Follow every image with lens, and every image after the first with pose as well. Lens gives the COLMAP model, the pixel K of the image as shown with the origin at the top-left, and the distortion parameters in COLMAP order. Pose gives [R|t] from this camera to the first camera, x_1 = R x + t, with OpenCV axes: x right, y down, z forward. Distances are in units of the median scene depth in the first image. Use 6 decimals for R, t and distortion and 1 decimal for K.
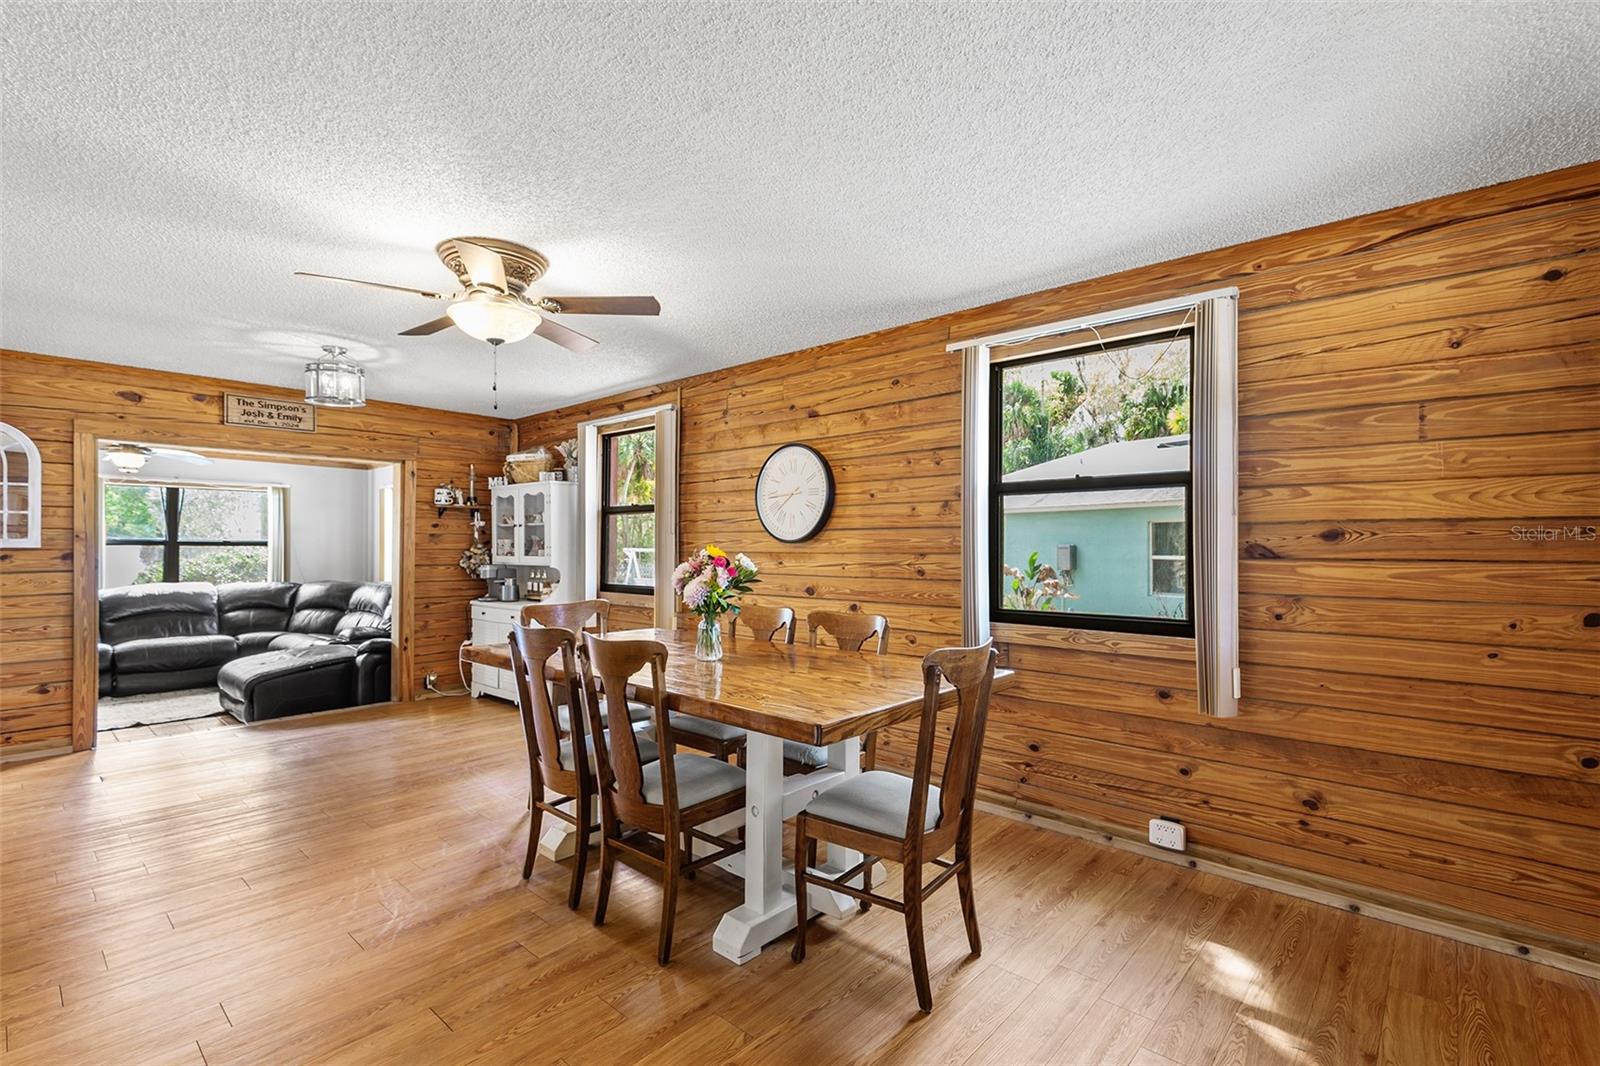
lens RADIAL K [[730.2, 0, 784.8], [0, 730.2, 542.6], [0, 0, 1]] dist [0.031051, -0.018987]
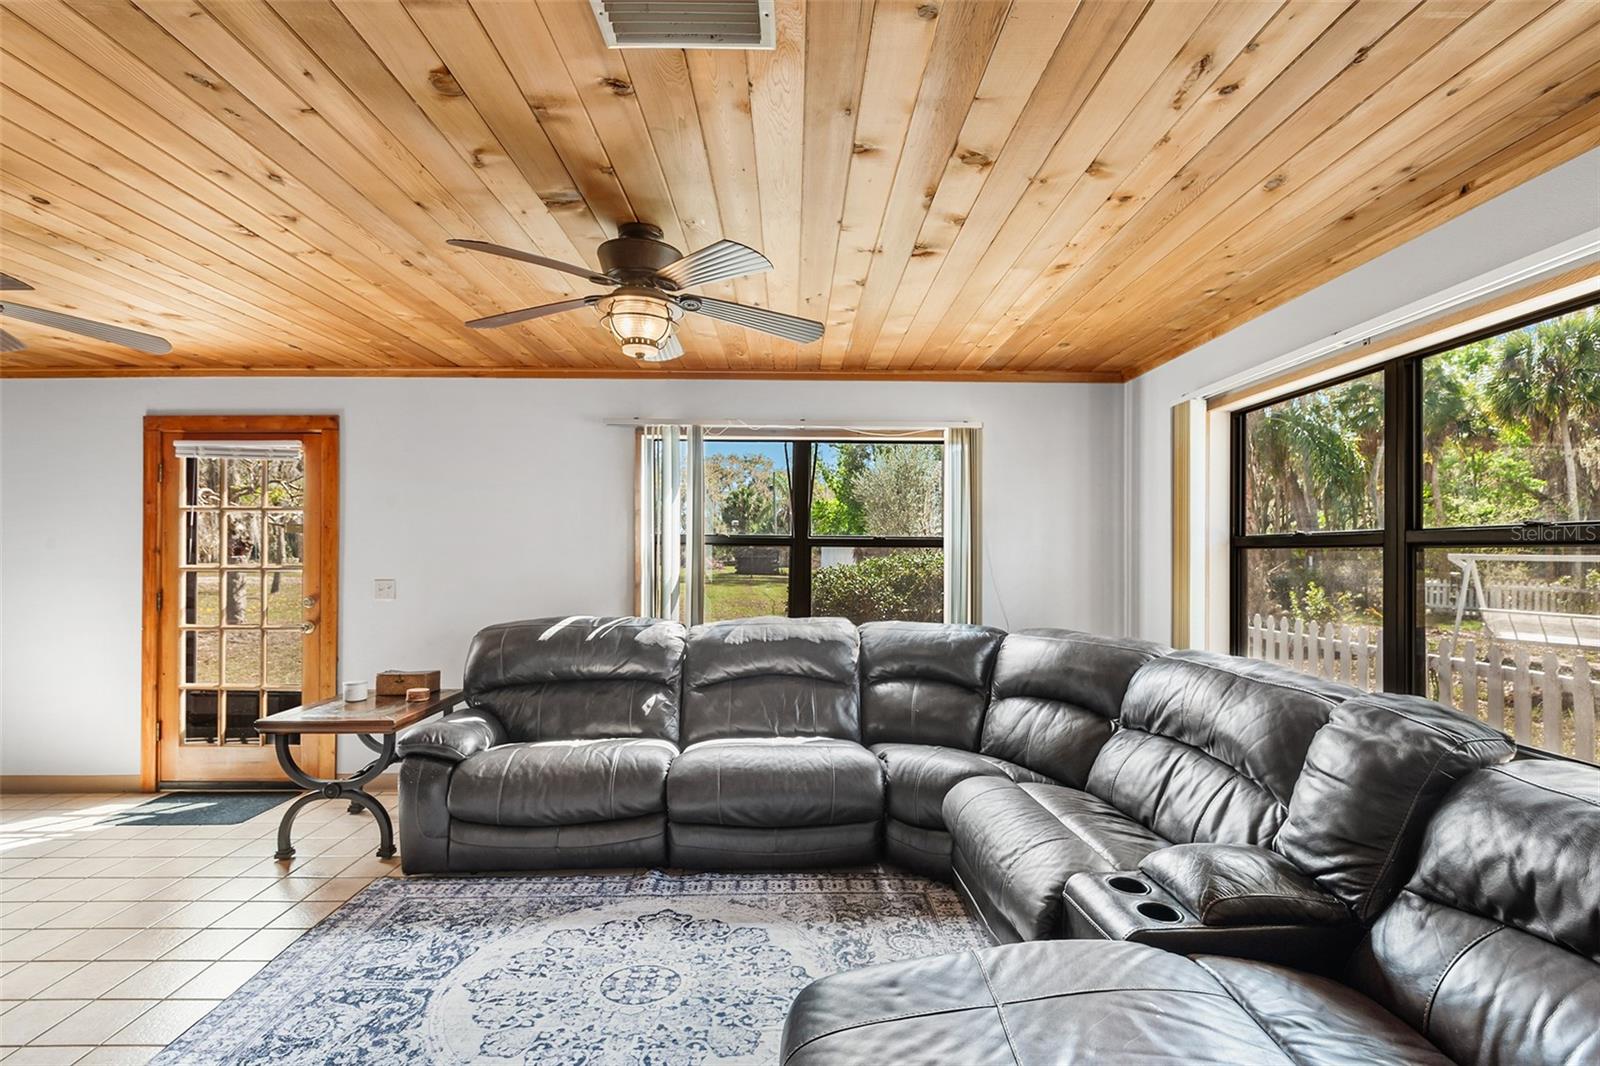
lens RADIAL K [[730.2, 0, 797.4], [0, 730.2, 545.0], [0, 0, 1]] dist [0.031051, -0.018987]
pose [[0.681194, 0.000356, -0.732103, -0.559747], [0.000024, 1.000000, 0.000509, 0.003230], [0.732103, -0.000364, 0.681194, 0.813381]]
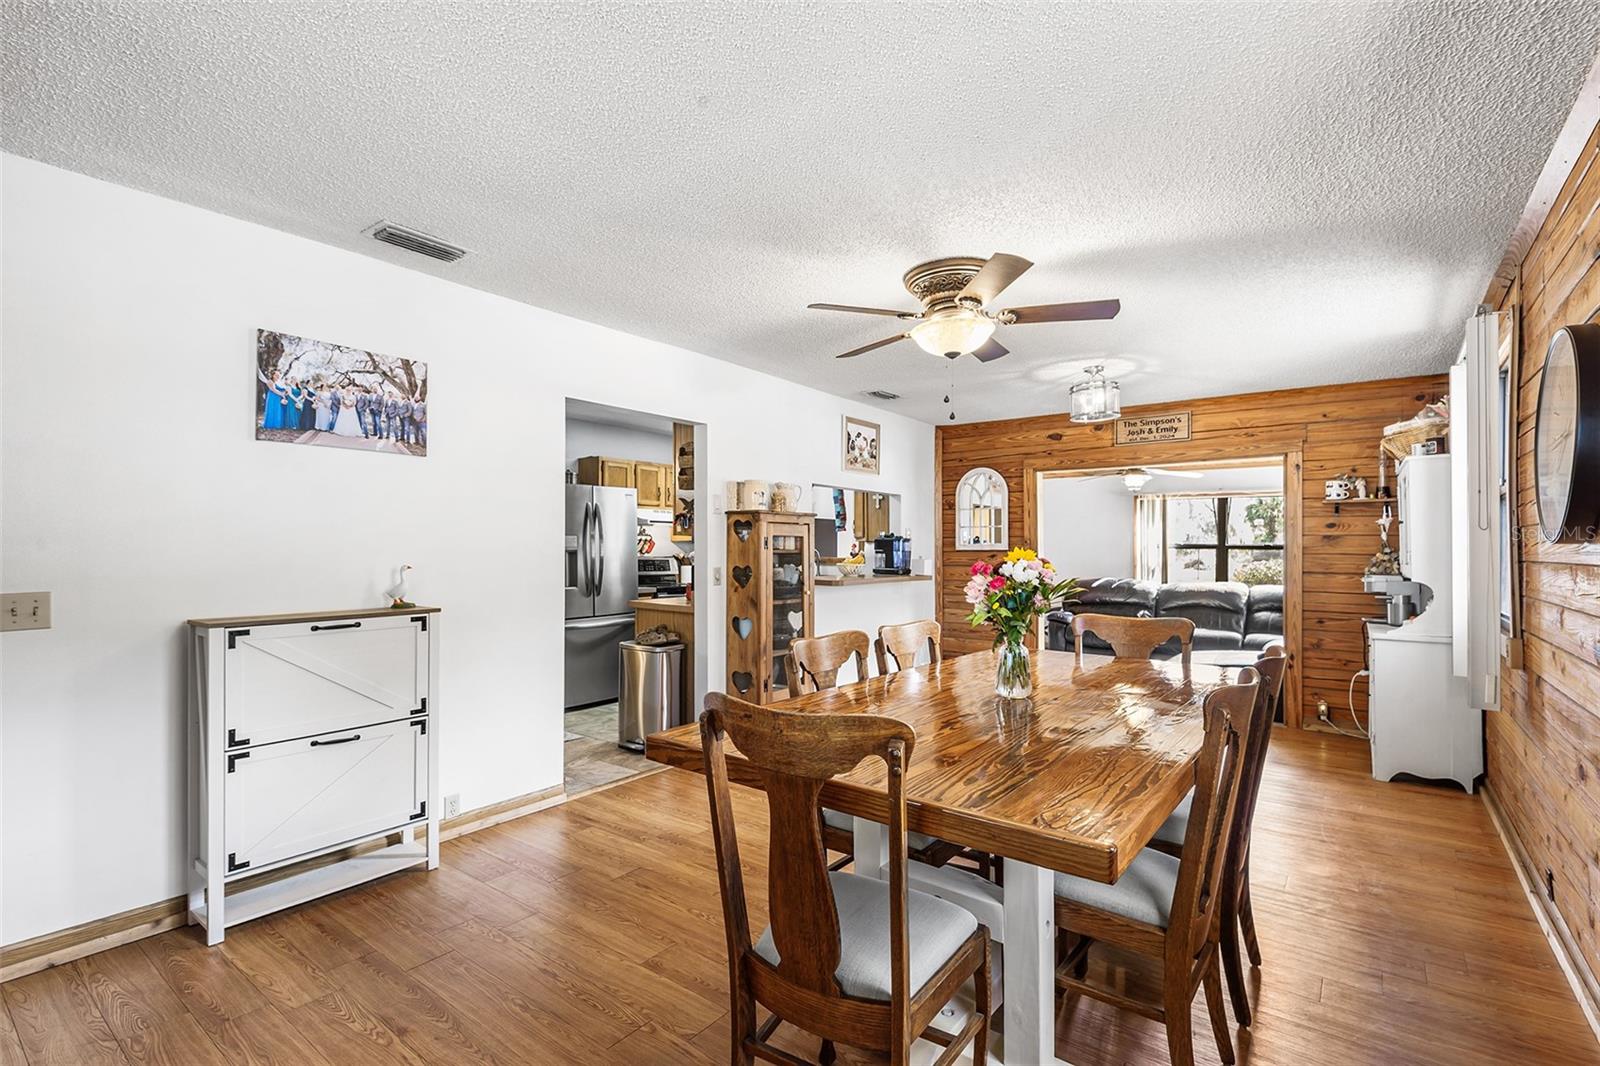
lens RADIAL K [[730.2, 0, 799.3], [0, 730.2, 540.9], [0, 0, 1]] dist [0.031051, -0.018987]
pose [[0.093158, -0.009858, -0.995603, 0.301313], [0.001549, 0.999951, -0.009756, 0.001587], [0.995650, -0.000634, 0.093168, 0.327237]]
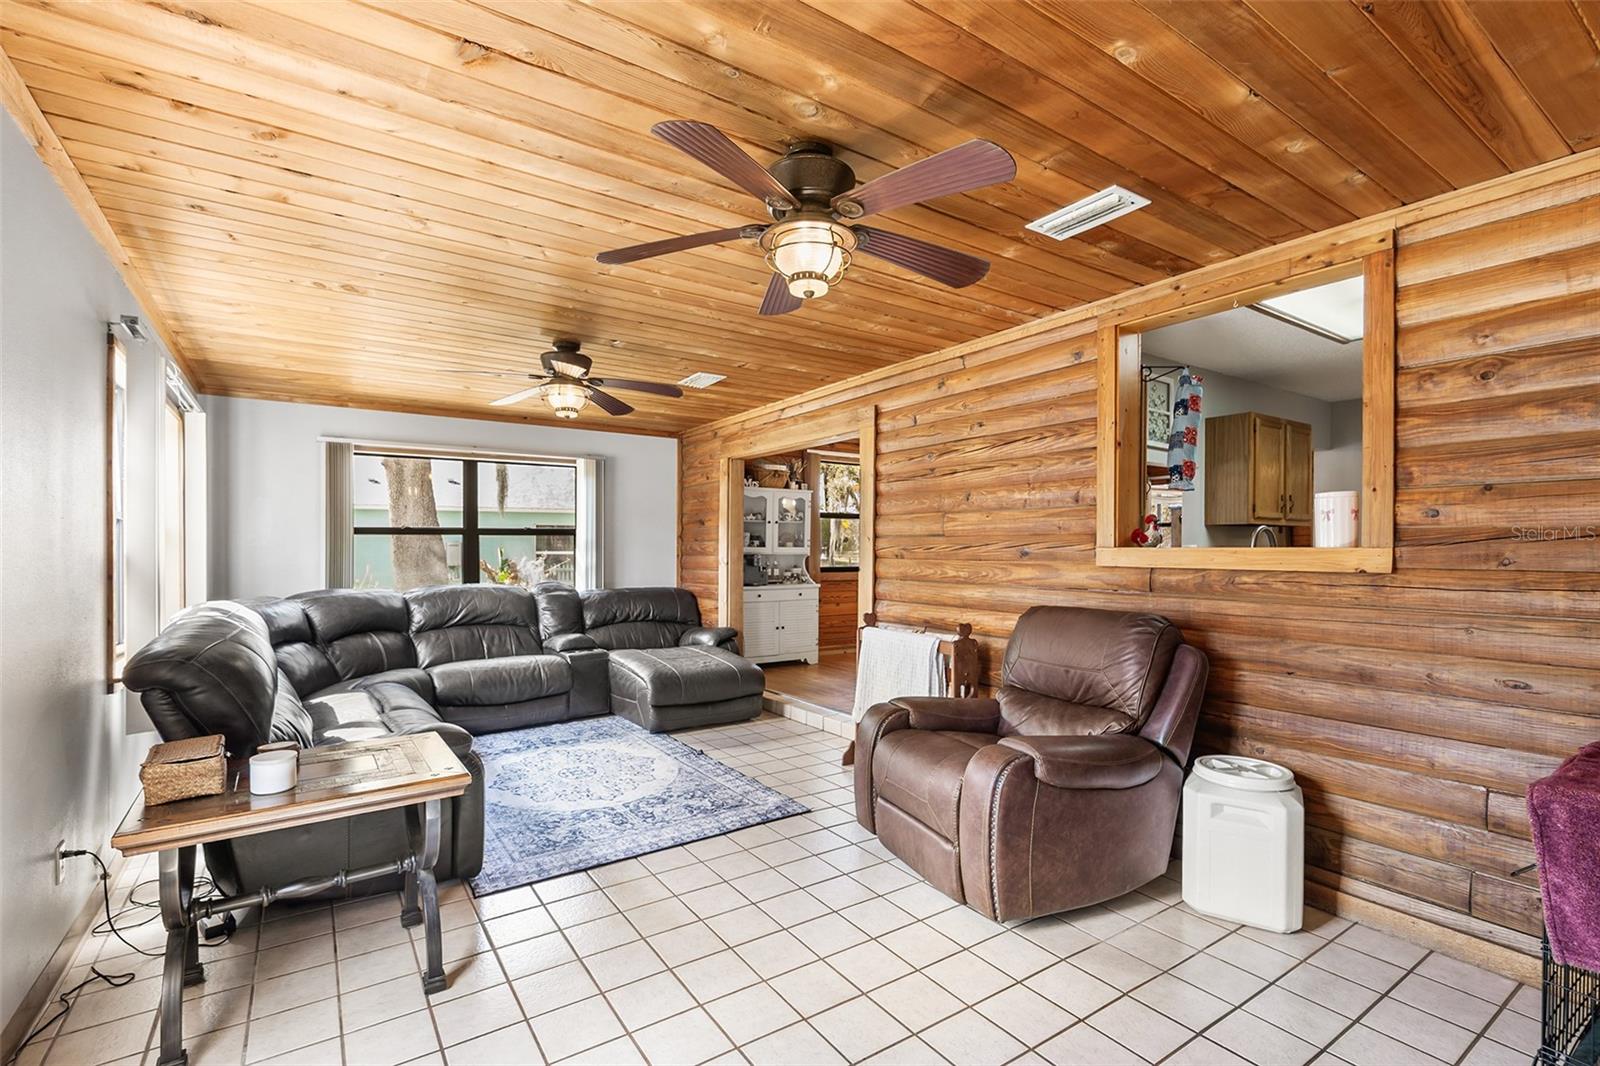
lens RADIAL K [[730.2, 0, 795.4], [0, 730.2, 545.6], [0, 0, 1]] dist [0.031051, -0.018987]
pose [[0.231023, 0.005832, 0.972931, -1.517611], [-0.000992, 0.999983, -0.005759, 0.022382], [-0.972948, 0.000365, 0.231025, 0.657244]]
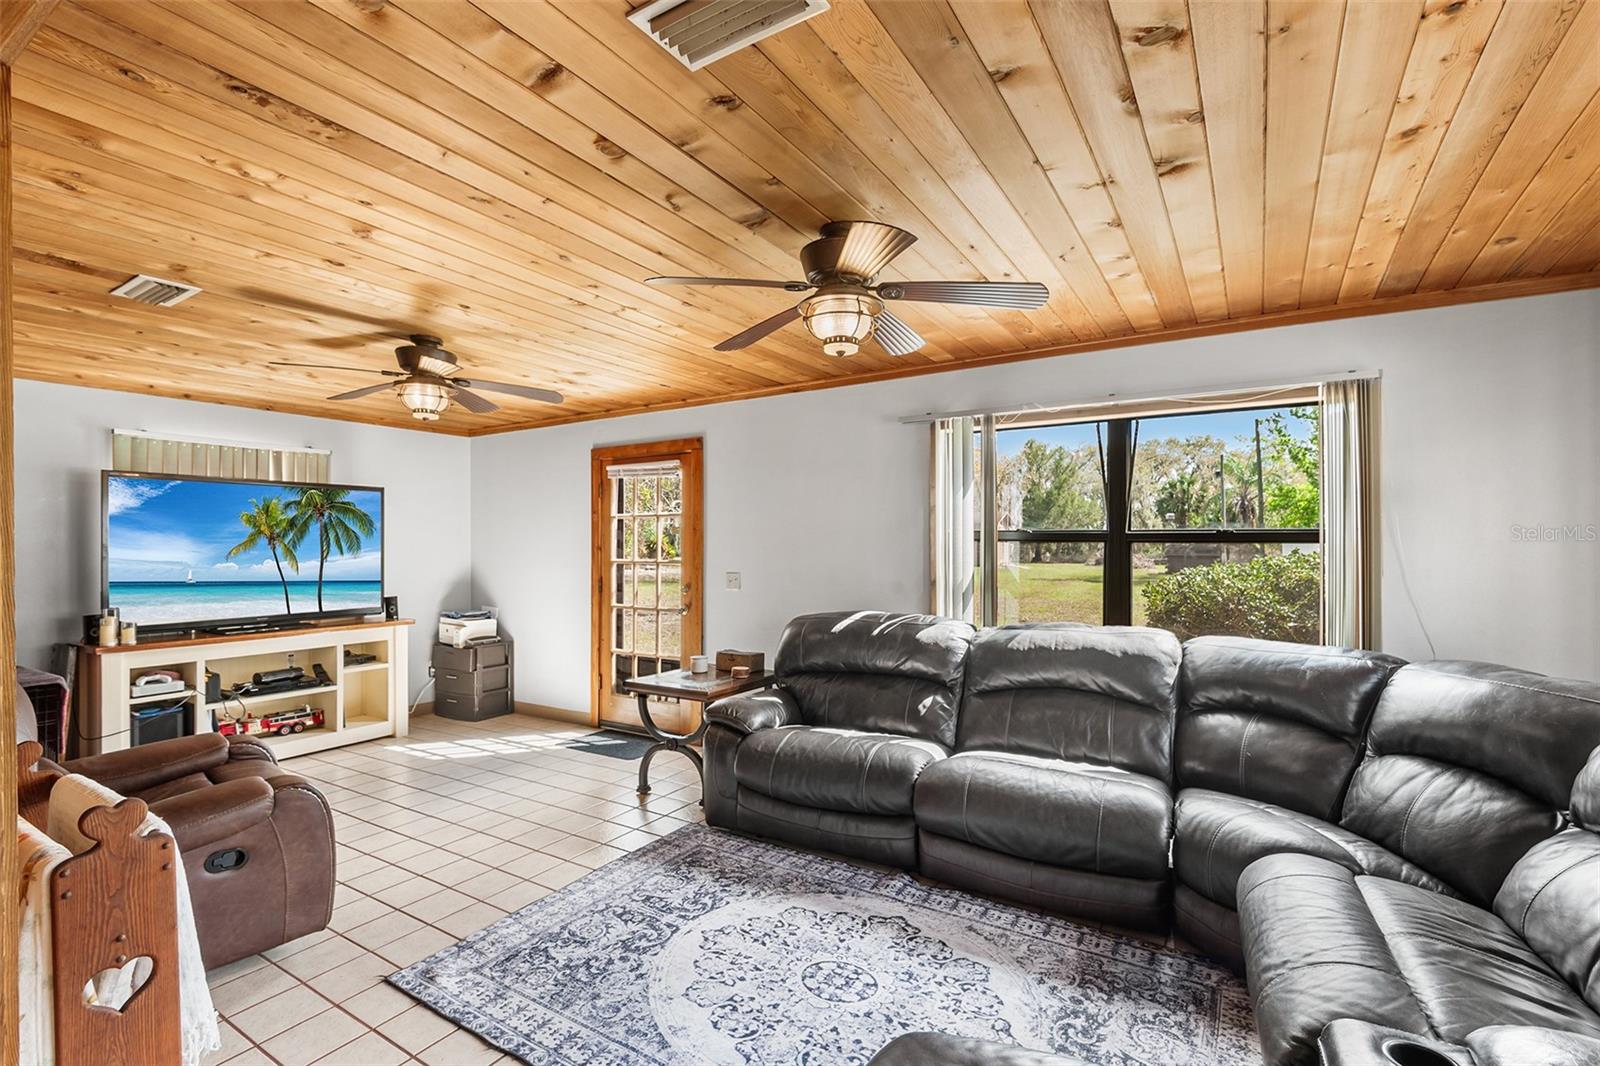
lens RADIAL K [[730.2, 0, 792.5], [0, 730.2, 540.0], [0, 0, 1]] dist [0.031051, -0.018987]
pose [[0.176372, -0.005275, -0.984310, -0.521961], [0.006079, 0.999972, -0.004270, 0.003786], [0.984305, -0.005230, 0.176399, 0.924370]]
